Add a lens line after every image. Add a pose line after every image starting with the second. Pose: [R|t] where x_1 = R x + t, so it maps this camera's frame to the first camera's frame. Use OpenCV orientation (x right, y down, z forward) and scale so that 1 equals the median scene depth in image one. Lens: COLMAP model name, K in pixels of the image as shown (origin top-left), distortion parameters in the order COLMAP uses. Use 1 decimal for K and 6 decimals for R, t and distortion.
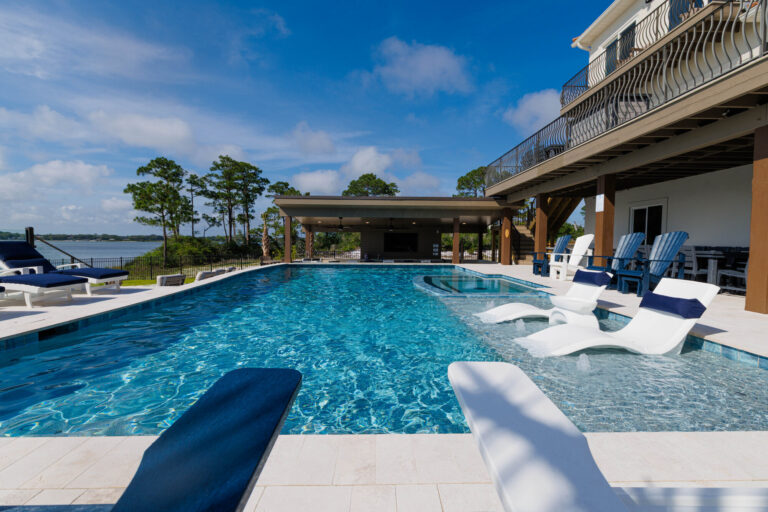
lens RADIAL K [[332.5, 0, 384.0], [0, 332.5, 256.0], [0, 0, 1]] dist [0.003285, 0.000864]
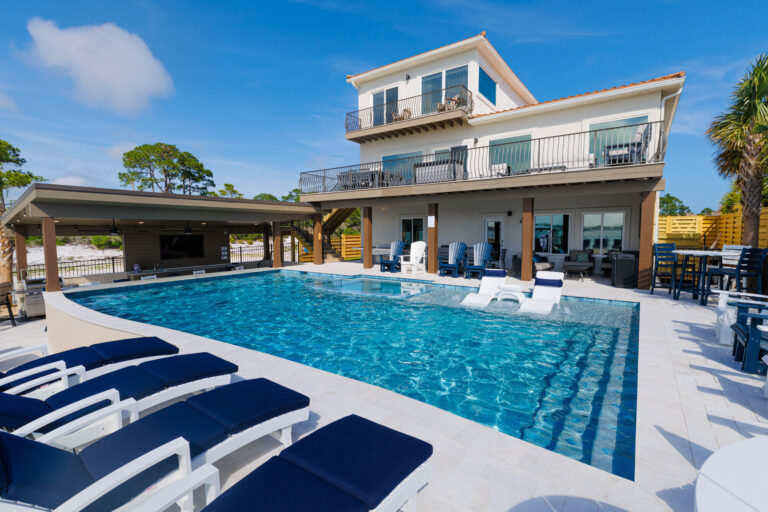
lens RADIAL K [[357.1, 0, 384.0], [0, 357.1, 256.0], [0, 0, 1]] dist [0.000874, -0.000288]
pose [[0.604137, -0.068962, 0.793891, -0.357929], [0.043681, 0.997616, 0.053418, -0.044396], [-0.795682, 0.002406, 0.605709, 0.082461]]
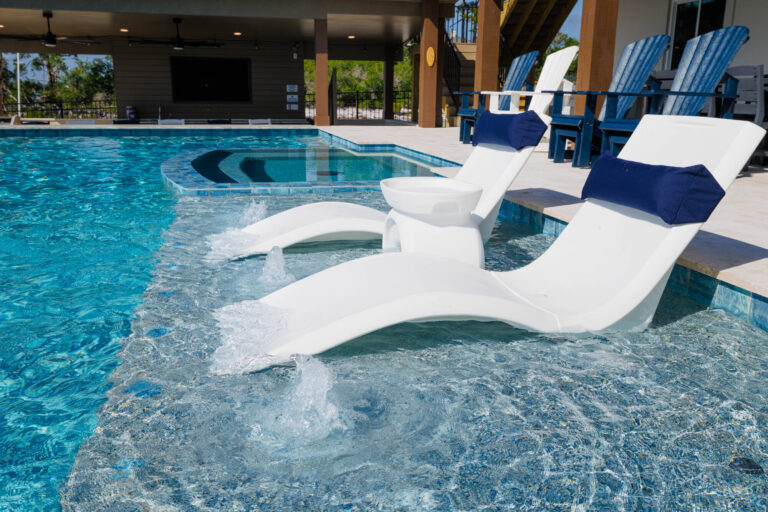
lens RADIAL K [[660.0, 0, 384.0], [0, 660.0, 256.0], [0, 0, 1]] dist [0.005390, -0.018290]
pose [[0.978143, -0.047501, 0.202437, 0.089028], [0.006439, 0.980011, 0.198841, 0.015417], [-0.207835, -0.193192, 0.958896, 0.076086]]
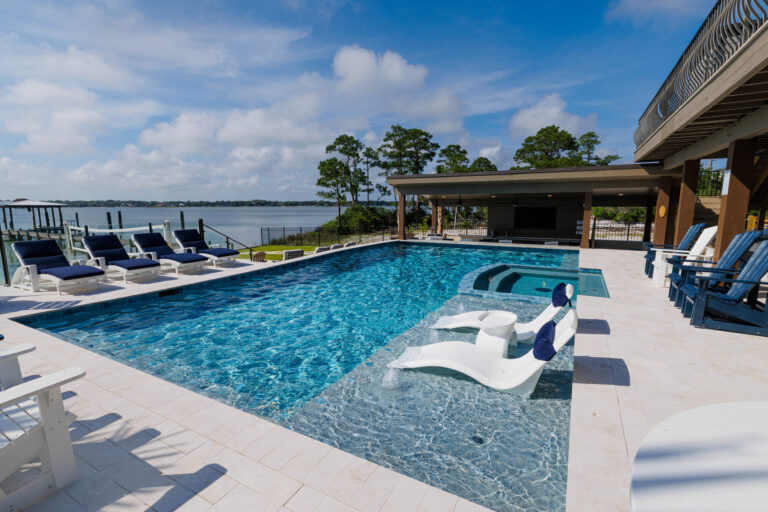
lens RADIAL K [[357.1, 0, 384.0], [0, 357.1, 256.0], [0, 0, 1]] dist [0.000874, -0.000288]
pose [[0.864795, 0.060267, -0.498496, 0.187296], [-0.010692, 0.994756, 0.101715, -0.033976], [0.502012, -0.082633, 0.860904, -0.005203]]
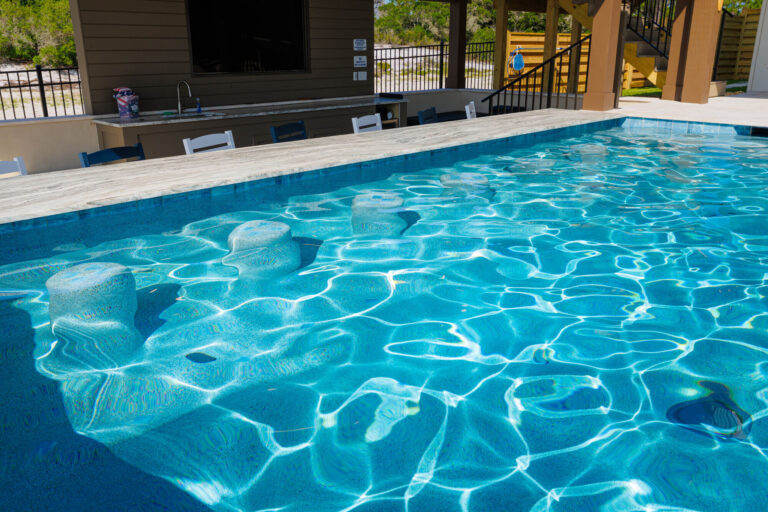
lens RADIAL K [[660.0, 0, 384.0], [0, 660.0, 256.0], [0, 0, 1]] dist [0.005390, -0.018290]
pose [[0.708241, -0.223863, 0.669537, -0.244426], [0.036019, 0.958615, 0.282417, -0.017443], [-0.705051, -0.175903, 0.686994, 0.597545]]
